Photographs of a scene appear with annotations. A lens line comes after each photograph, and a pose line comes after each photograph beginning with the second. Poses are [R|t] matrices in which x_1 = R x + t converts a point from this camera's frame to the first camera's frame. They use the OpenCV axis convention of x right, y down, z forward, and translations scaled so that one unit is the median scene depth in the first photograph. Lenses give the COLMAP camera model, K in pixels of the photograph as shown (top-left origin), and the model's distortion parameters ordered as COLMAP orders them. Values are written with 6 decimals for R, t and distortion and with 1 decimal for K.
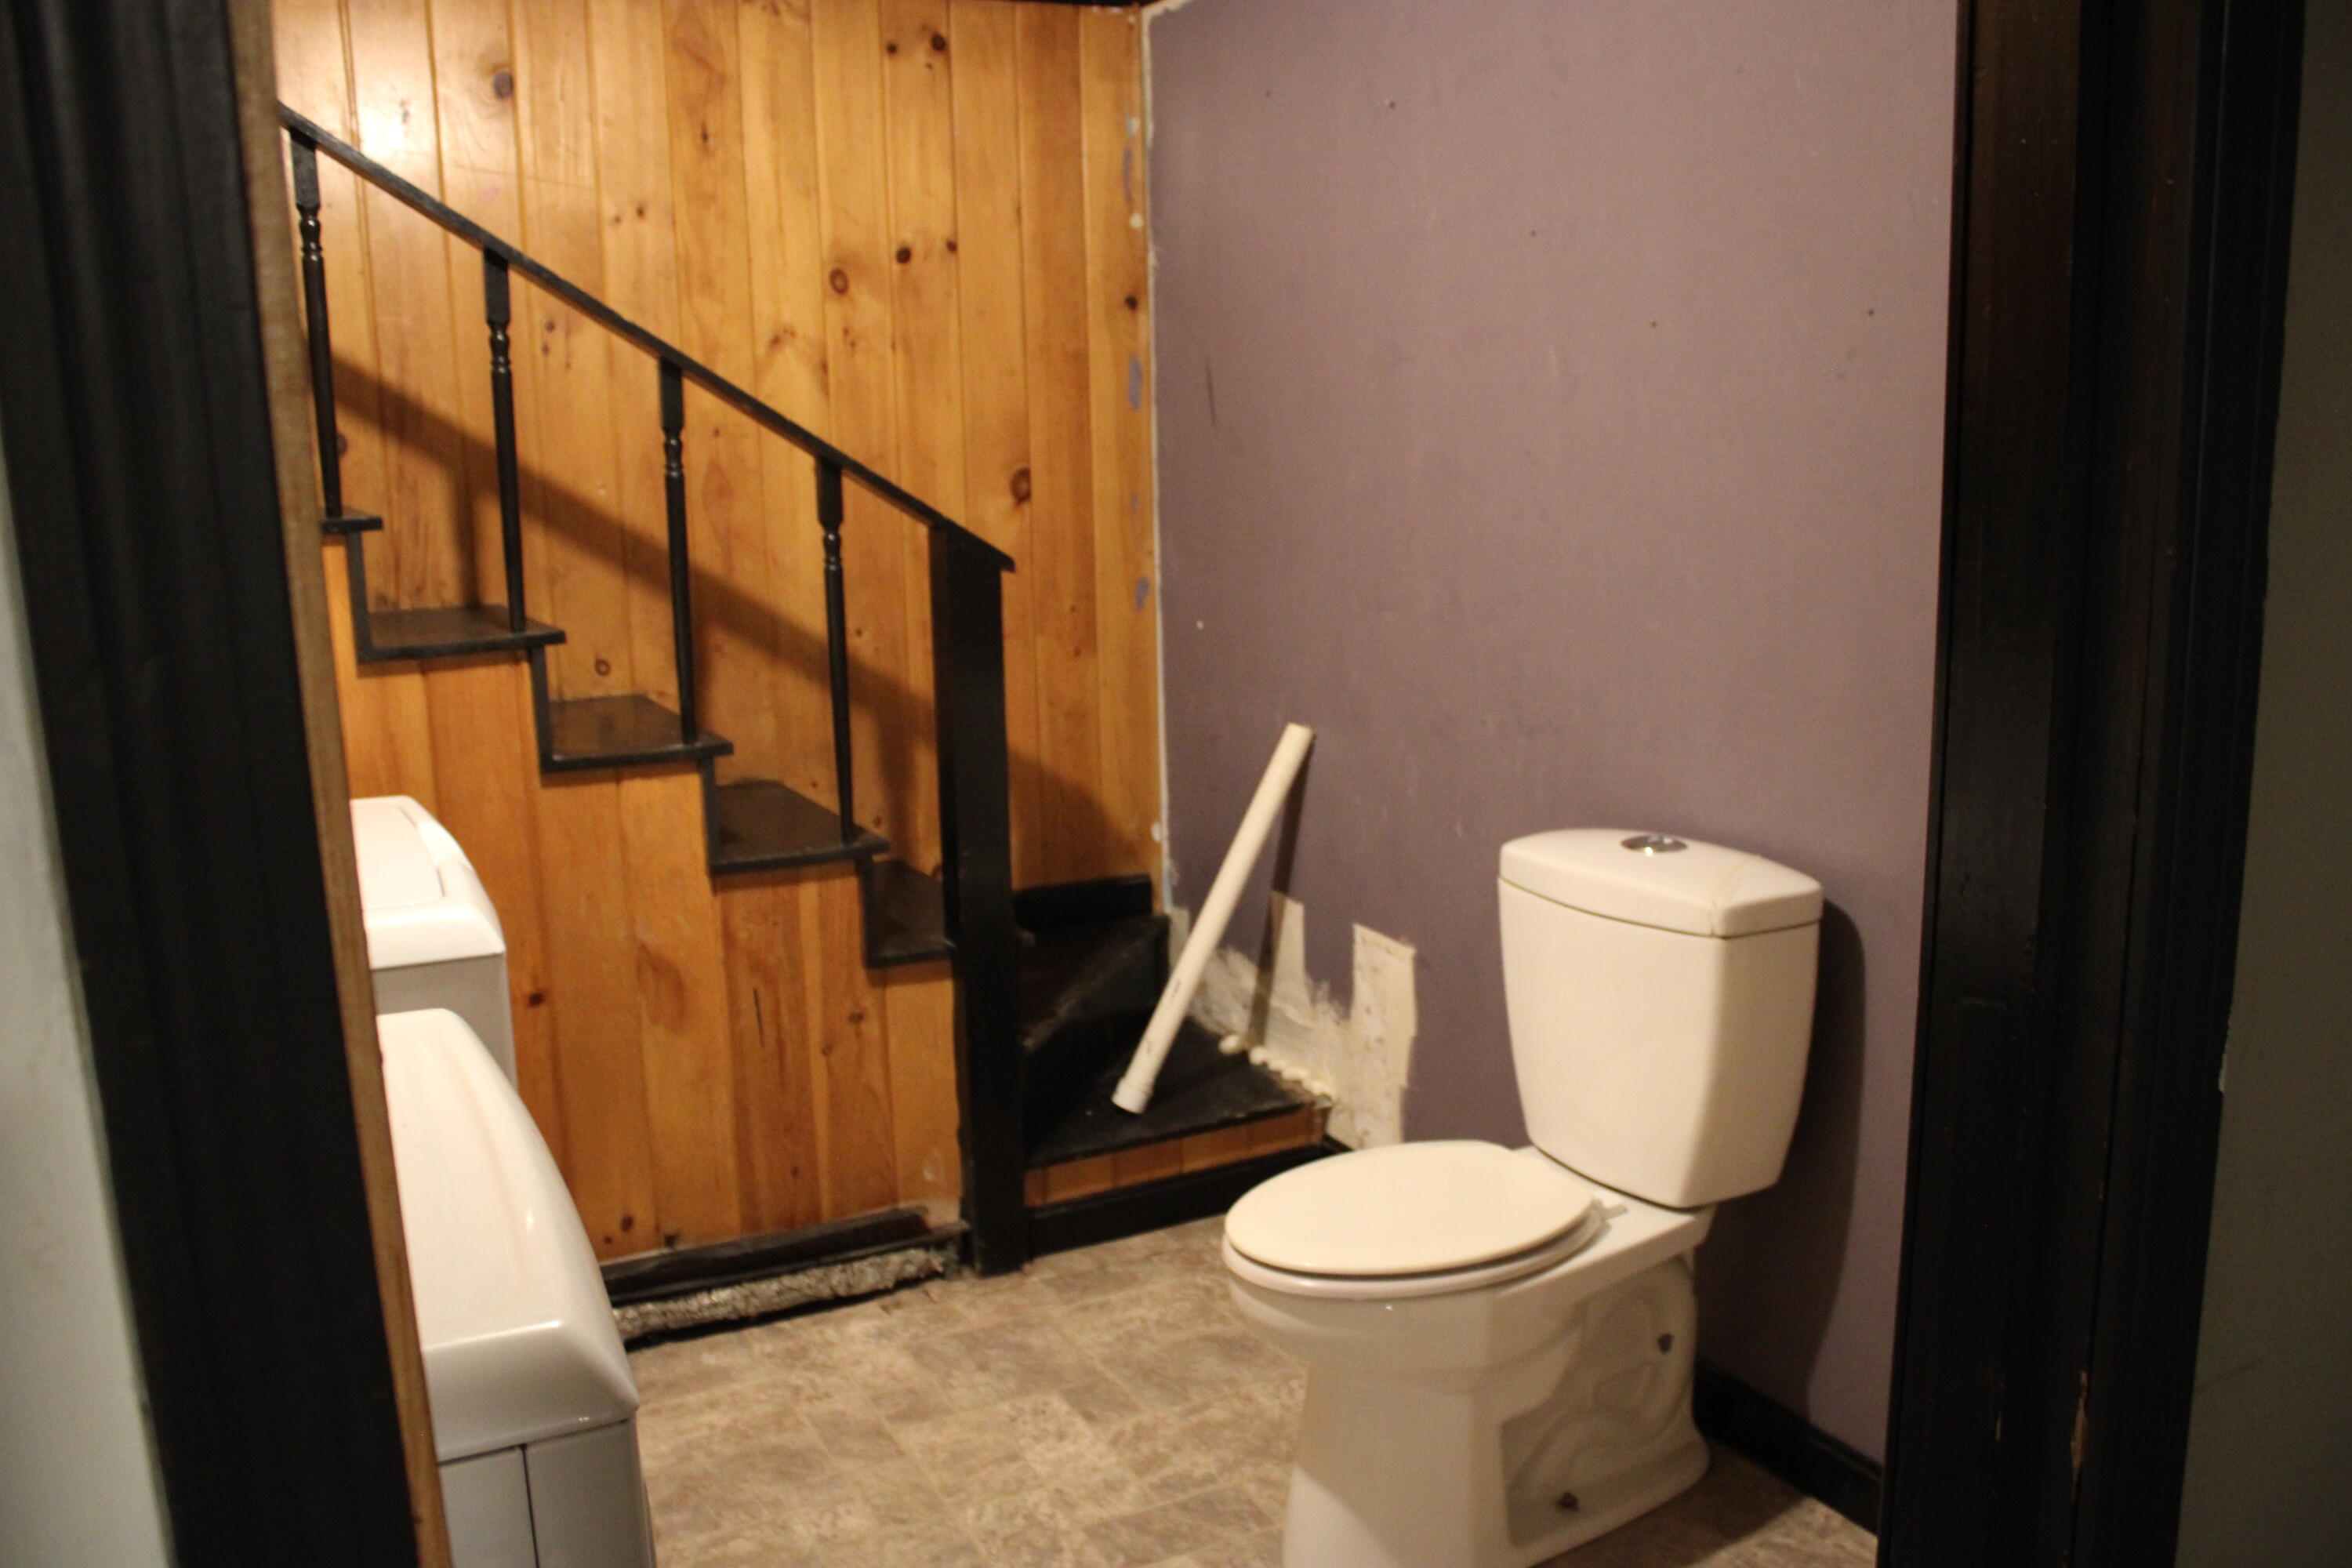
lens RADIAL K [[1966.8, 0, 1189.3], [0, 1966.8, 797.3], [0, 0, 1]] dist [-0.167149, 0.152566]
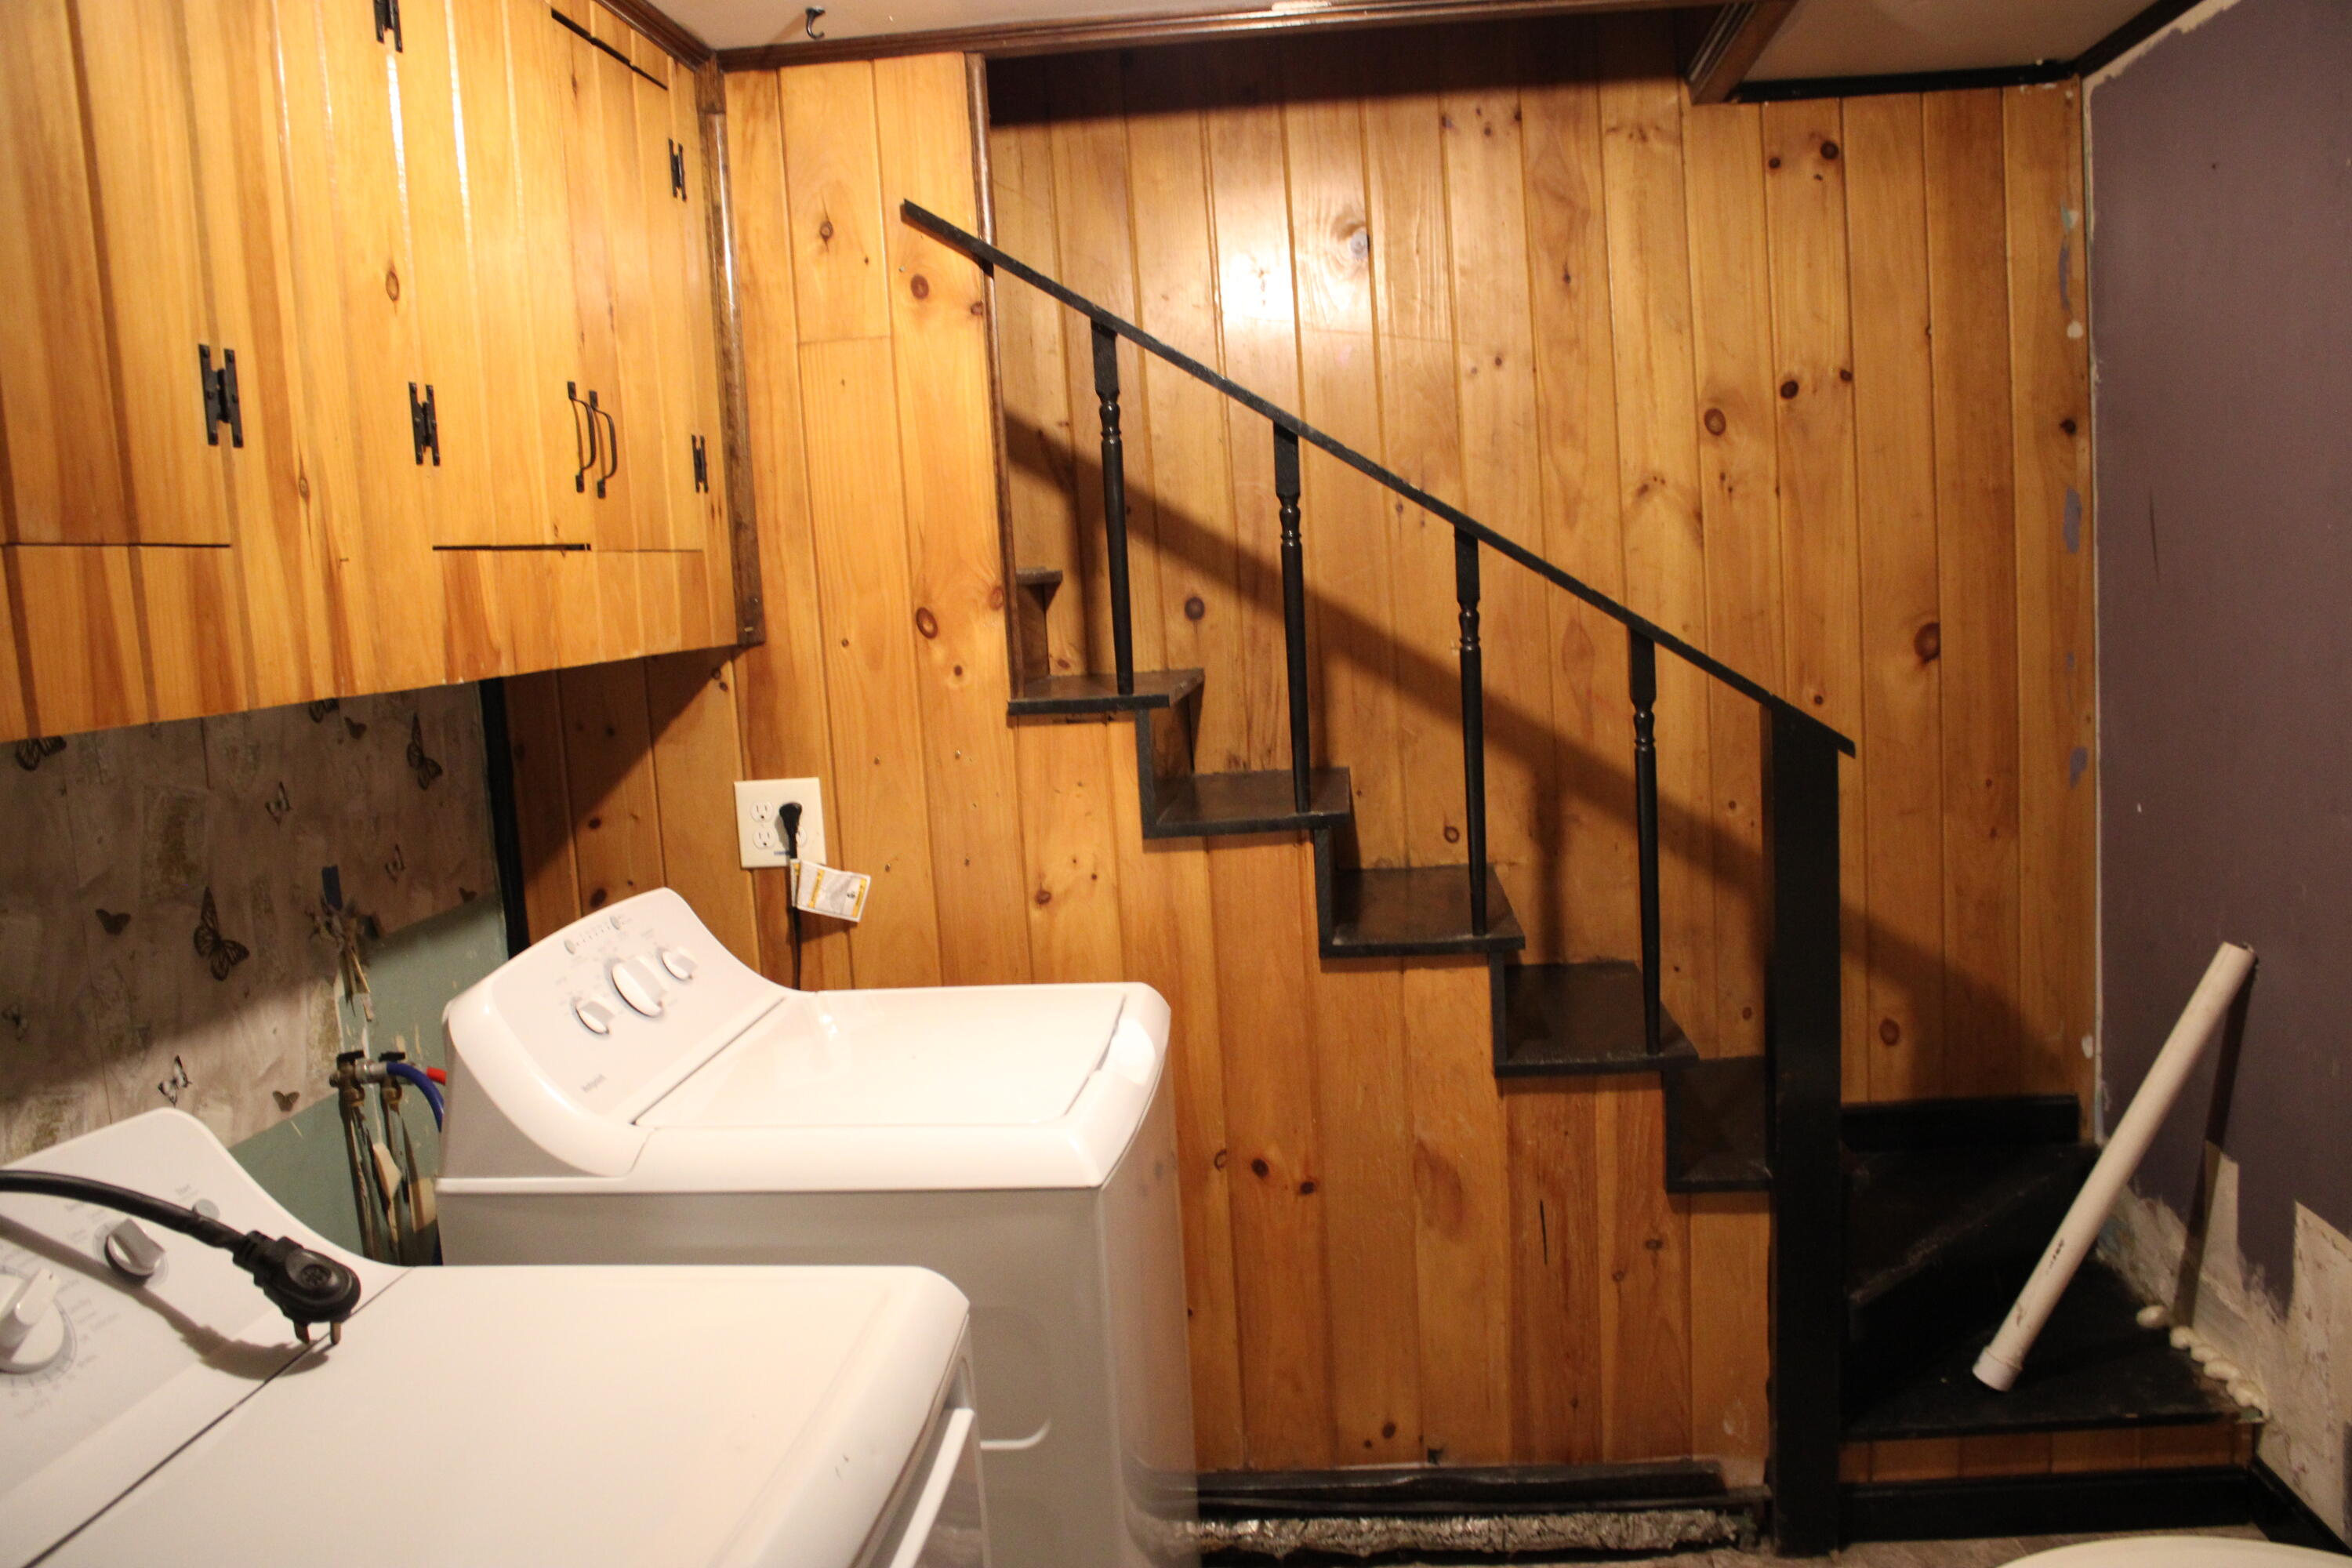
lens RADIAL K [[1966.8, 0, 1181.9], [0, 1966.8, 799.6], [0, 0, 1]] dist [-0.167149, 0.152566]
pose [[0.841093, 0.033415, -0.539858, 0.114924], [-0.059377, 0.997762, -0.030752, -0.048853], [0.537622, 0.057920, 0.841195, 0.114254]]
